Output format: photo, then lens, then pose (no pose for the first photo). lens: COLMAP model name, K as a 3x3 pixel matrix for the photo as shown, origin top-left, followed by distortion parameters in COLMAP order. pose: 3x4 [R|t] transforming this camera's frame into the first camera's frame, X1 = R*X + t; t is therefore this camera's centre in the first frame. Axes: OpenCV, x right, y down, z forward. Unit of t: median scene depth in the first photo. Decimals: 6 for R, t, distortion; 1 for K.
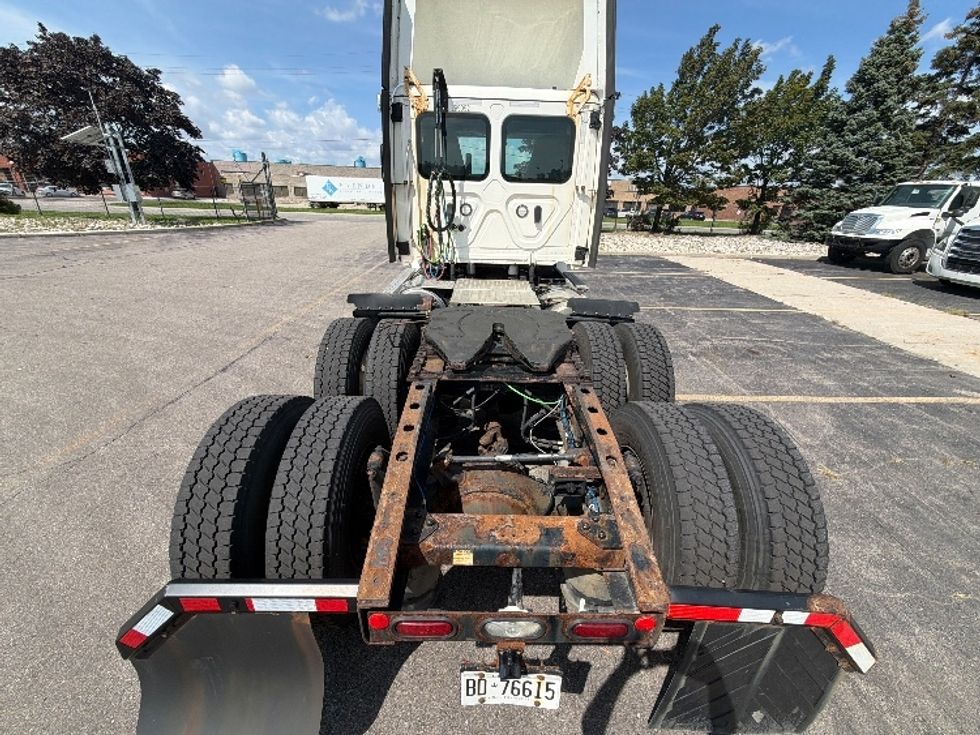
lens RADIAL K [[390.2, 0, 490.0], [0, 390.2, 367.5], [0, 0, 1]] dist [-0.004083, -0.000743]
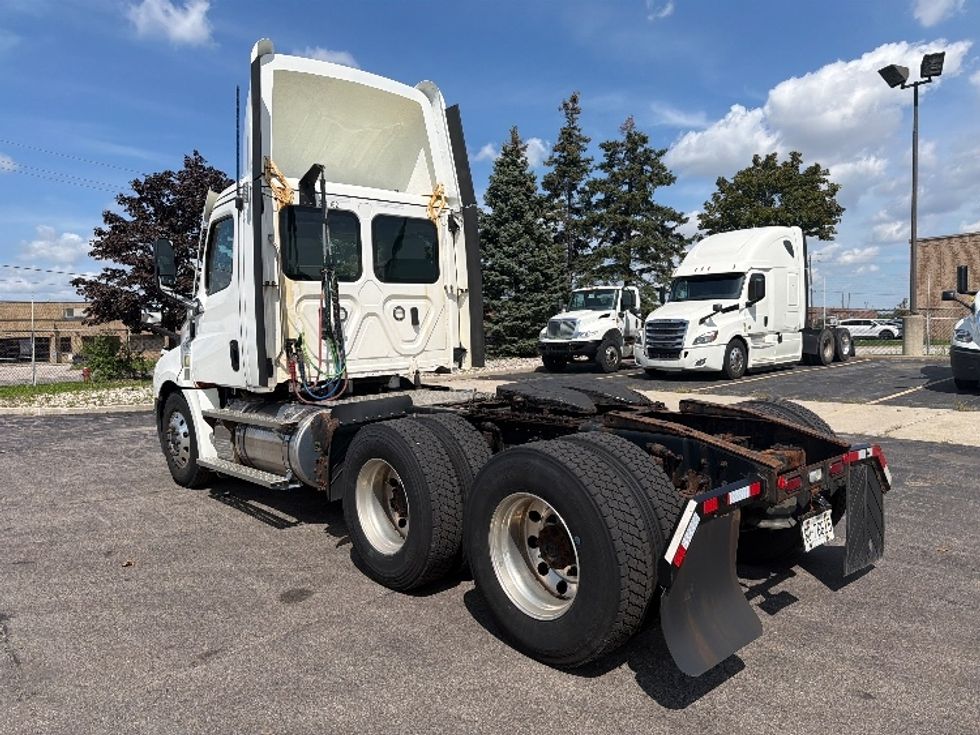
lens RADIAL K [[692.6, 0, 490.0], [0, 692.6, 367.5], [0, 0, 1]] dist [0.052723, -0.008329]
pose [[0.741588, -0.091584, 0.664575, -0.336017], [0.319678, 0.919175, -0.230053, 0.051540], [-0.589791, 0.383054, 0.710926, -0.063966]]
